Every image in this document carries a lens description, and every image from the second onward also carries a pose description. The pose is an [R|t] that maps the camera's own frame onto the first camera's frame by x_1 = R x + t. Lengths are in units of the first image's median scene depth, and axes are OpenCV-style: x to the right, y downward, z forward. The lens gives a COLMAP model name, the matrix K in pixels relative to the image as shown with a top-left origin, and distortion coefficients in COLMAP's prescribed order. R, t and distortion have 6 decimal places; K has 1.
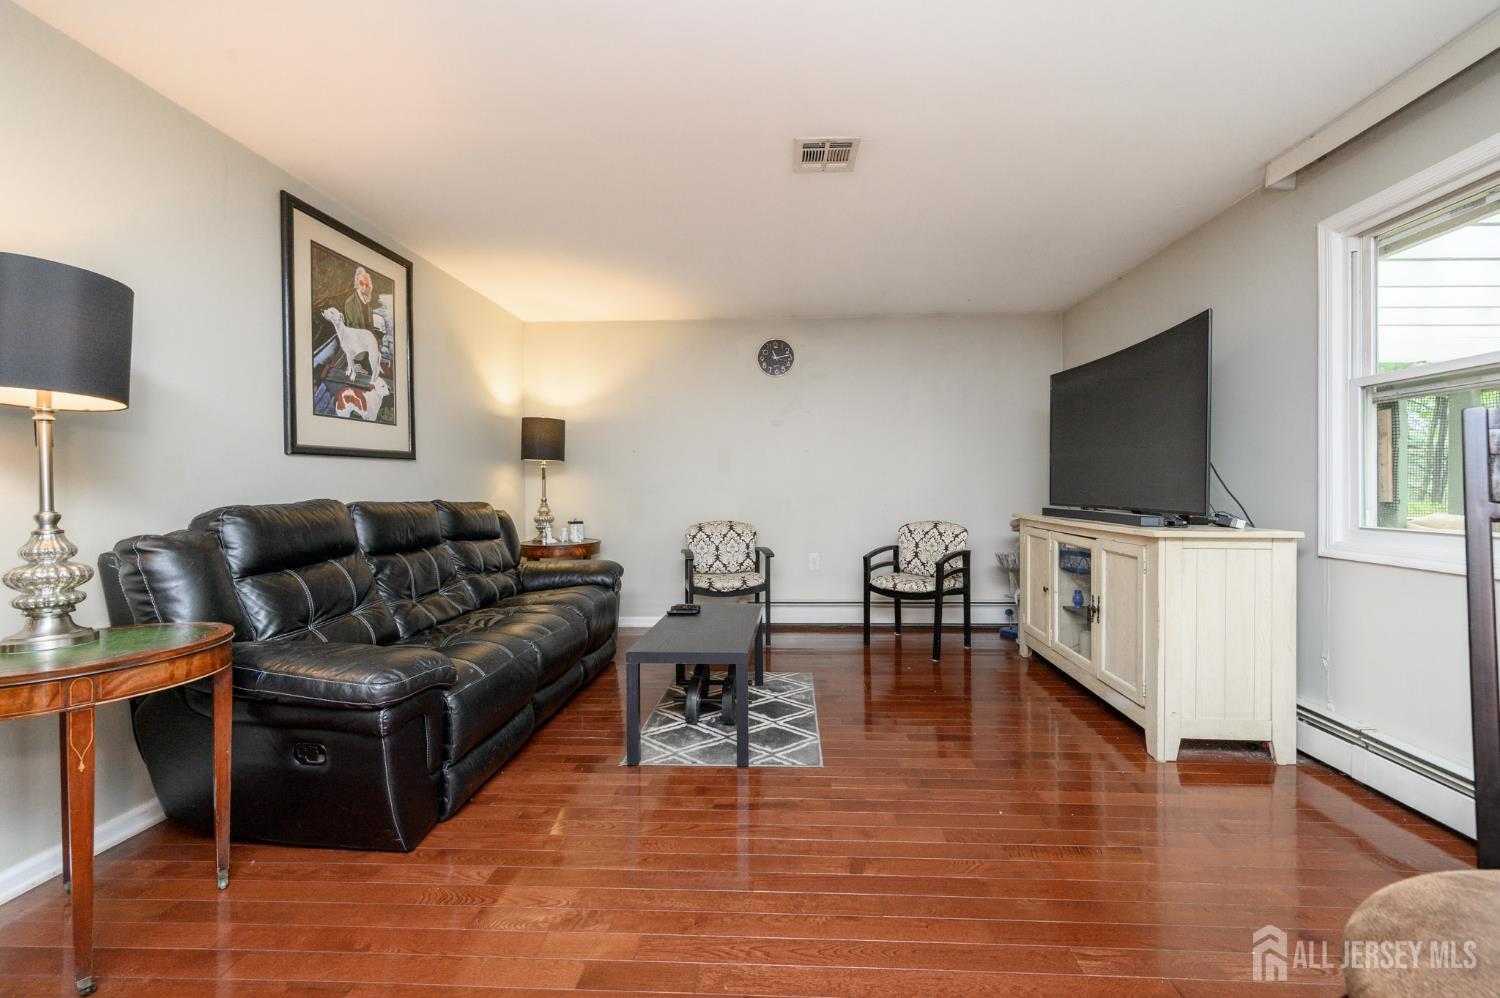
lens RADIAL K [[590.4, 0, 759.9], [0, 590.4, 488.4], [0, 0, 1]] dist [-0.000965, 0.000486]
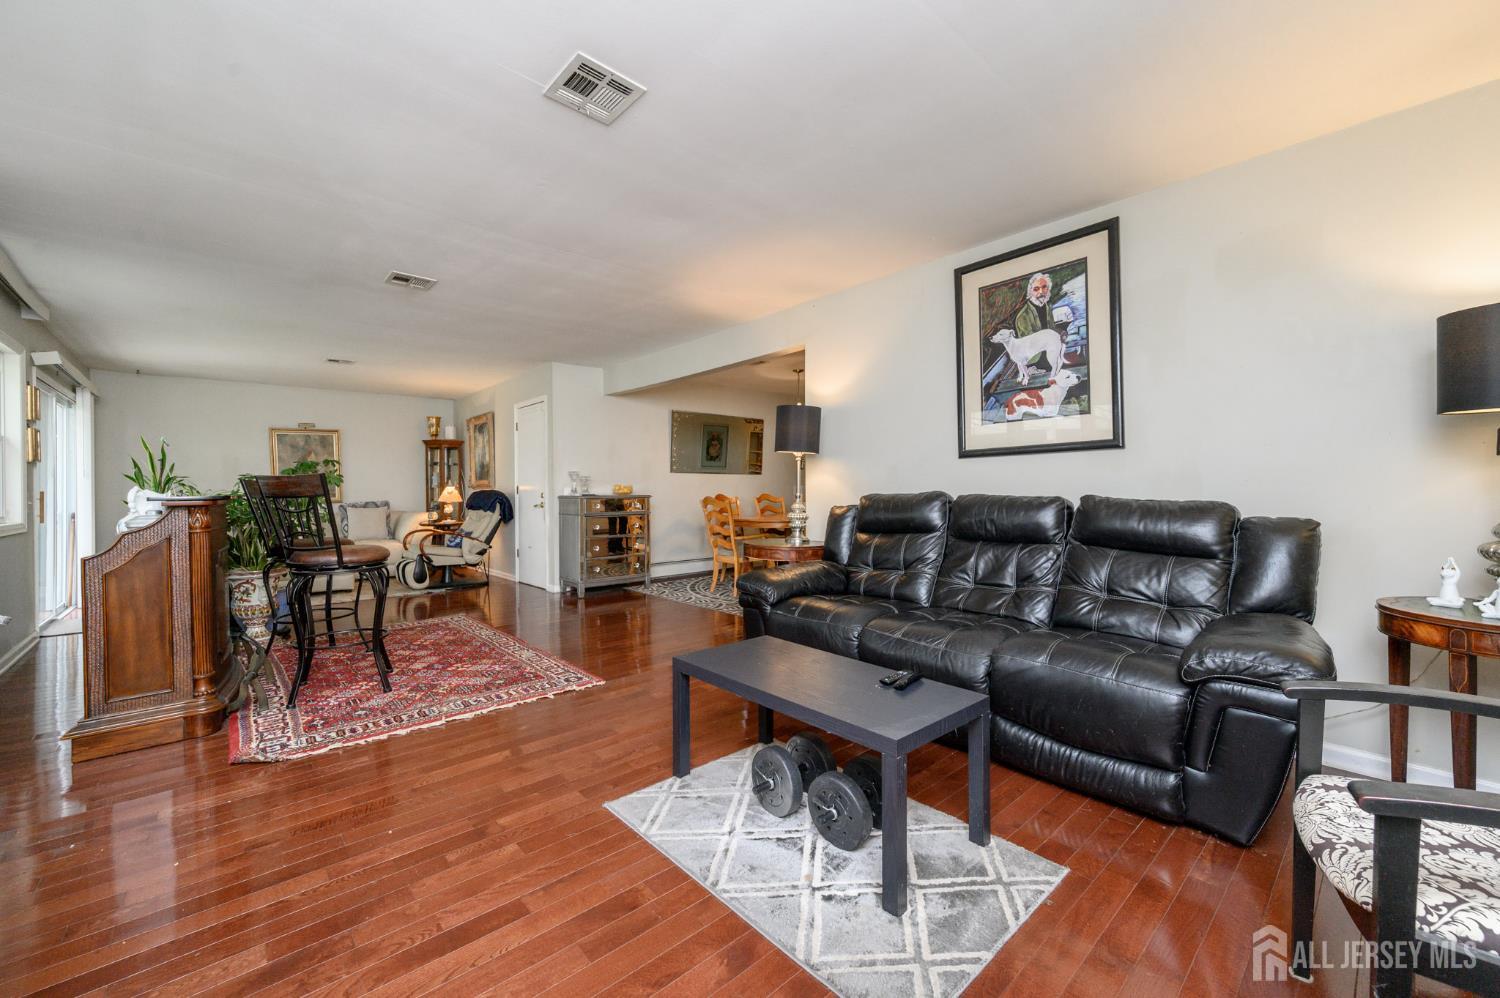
lens RADIAL K [[590.4, 0, 748.6], [0, 590.4, 497.6], [0, 0, 1]] dist [-0.000965, 0.000486]
pose [[-0.702530, 0.010332, -0.711579, 0.448675], [0.000687, 0.999904, 0.013840, 0.012490], [0.711654, 0.009234, -0.702469, 1.383014]]
